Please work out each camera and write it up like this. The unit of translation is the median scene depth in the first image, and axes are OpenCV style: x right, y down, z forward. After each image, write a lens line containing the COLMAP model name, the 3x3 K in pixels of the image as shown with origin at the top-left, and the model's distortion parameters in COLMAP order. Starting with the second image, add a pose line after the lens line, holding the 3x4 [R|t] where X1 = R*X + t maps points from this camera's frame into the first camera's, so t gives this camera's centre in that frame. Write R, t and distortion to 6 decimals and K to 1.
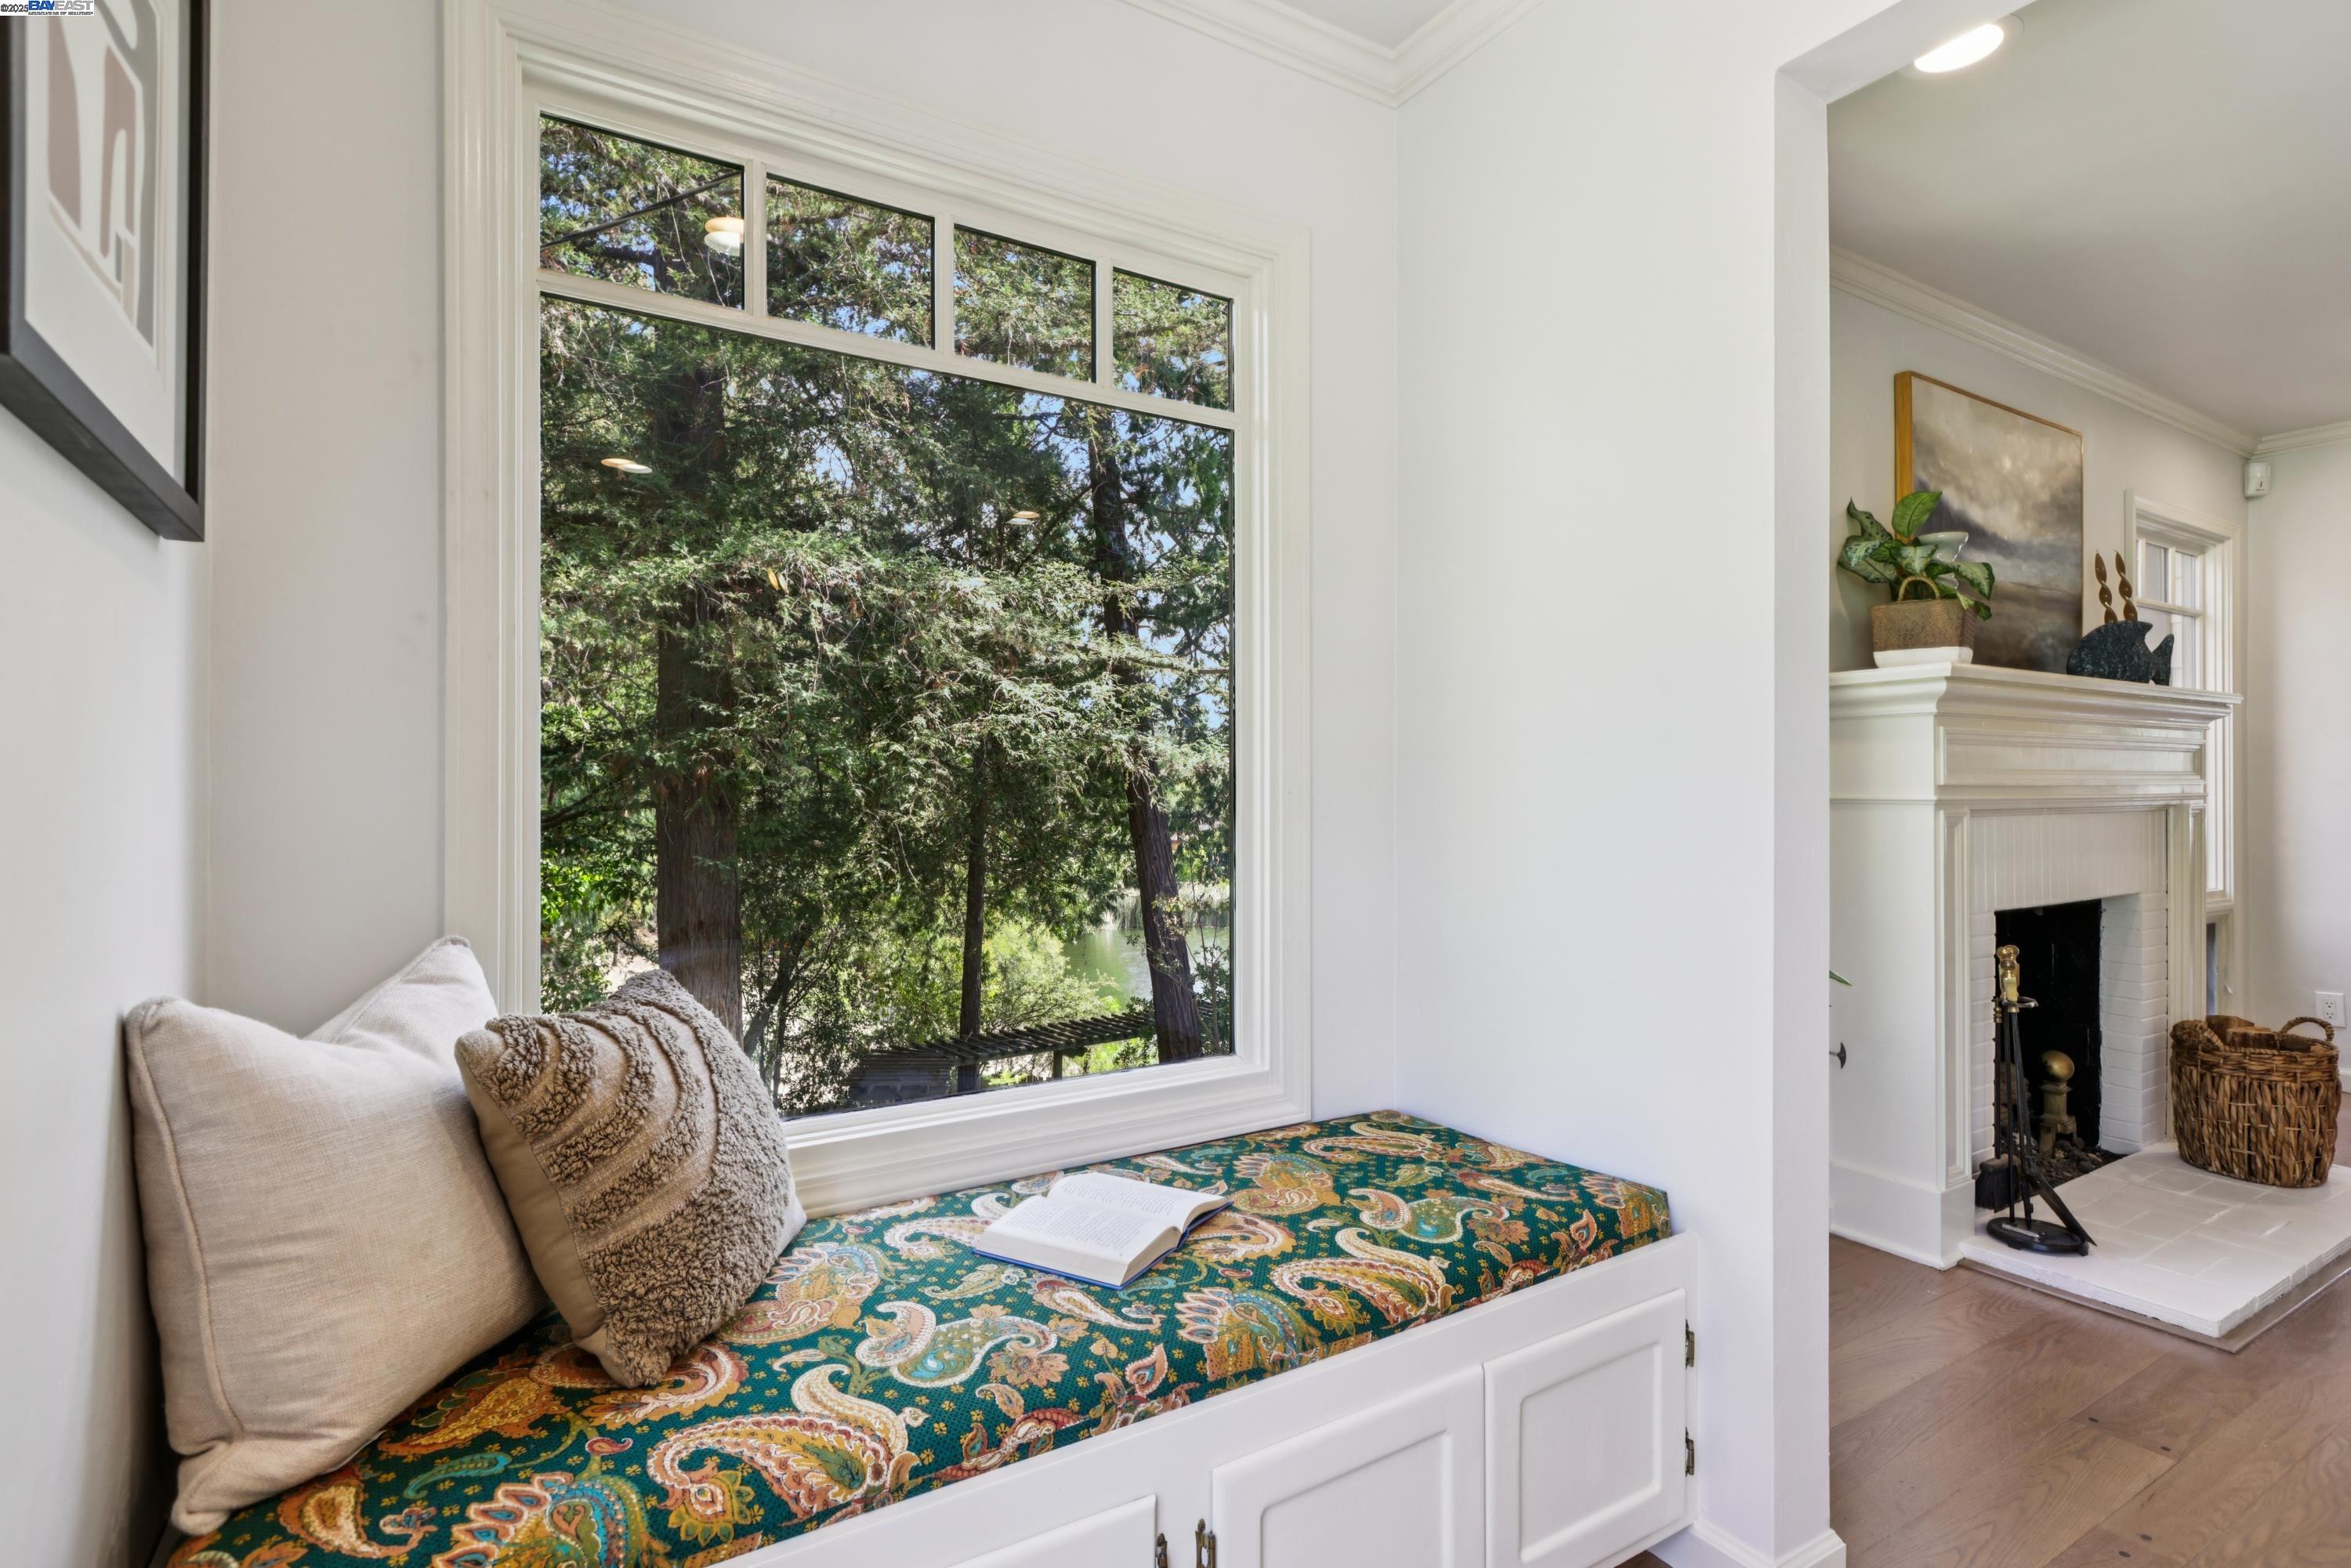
lens RADIAL K [[1147.5, 0, 1175.5], [0, 1147.5, 784.0], [0, 0, 1]] dist [0.000839, 0.000361]
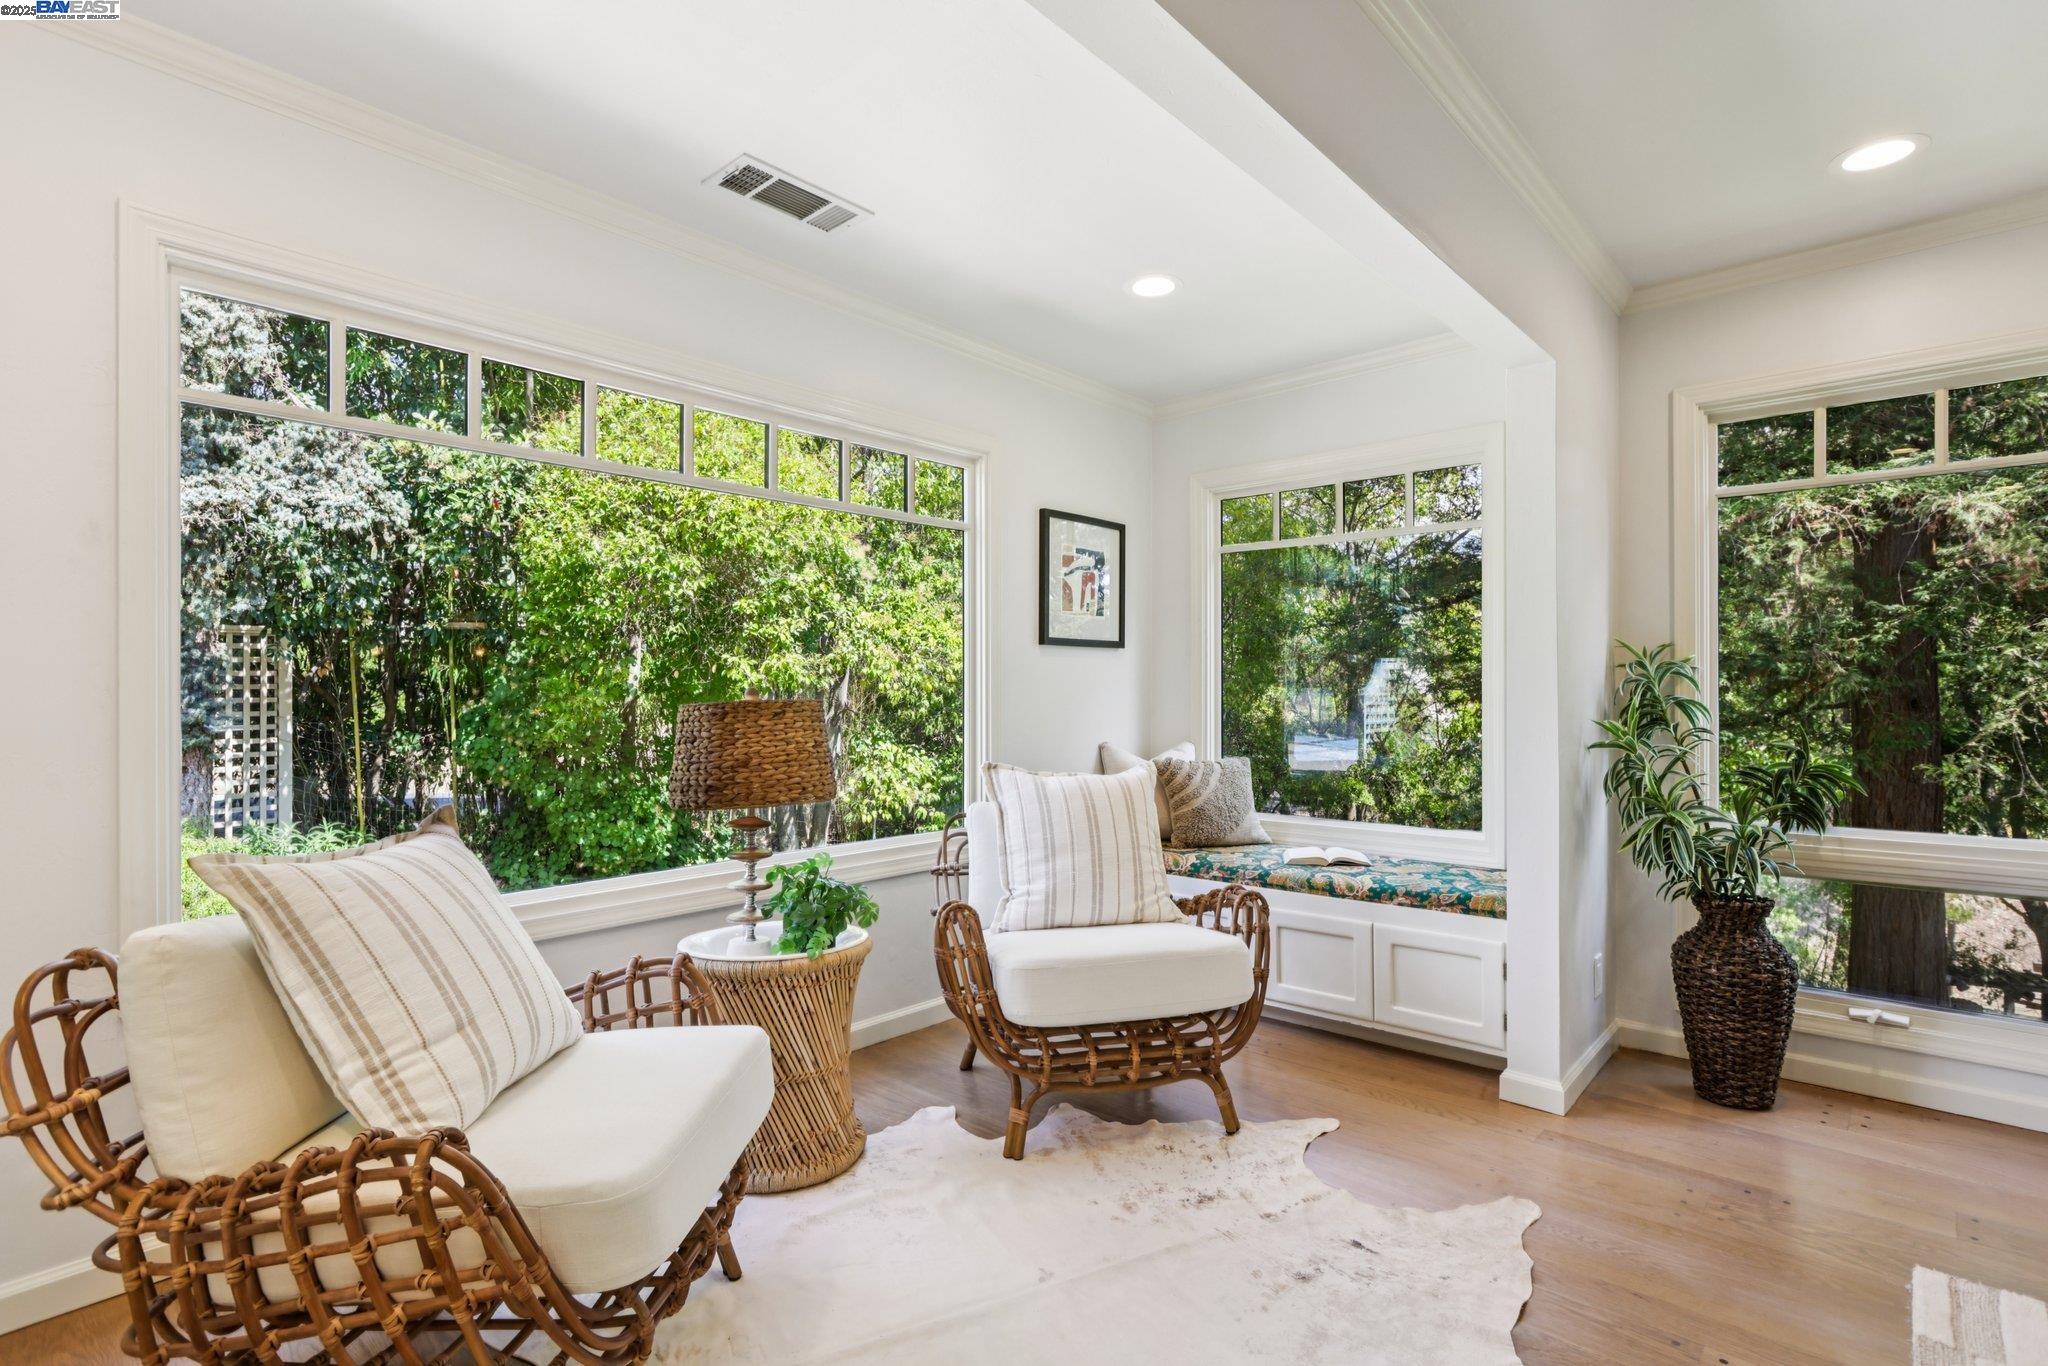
lens RADIAL K [[999.6, 0, 1024.0], [0, 999.6, 683.0], [0, 0, 1]] dist [0.000839, 0.000361]
pose [[0.279522, -0.005778, -0.960122, 2.127993], [0.004919, 0.999977, -0.004586, -0.032974], [0.960127, -0.003441, 0.279544, -0.378994]]
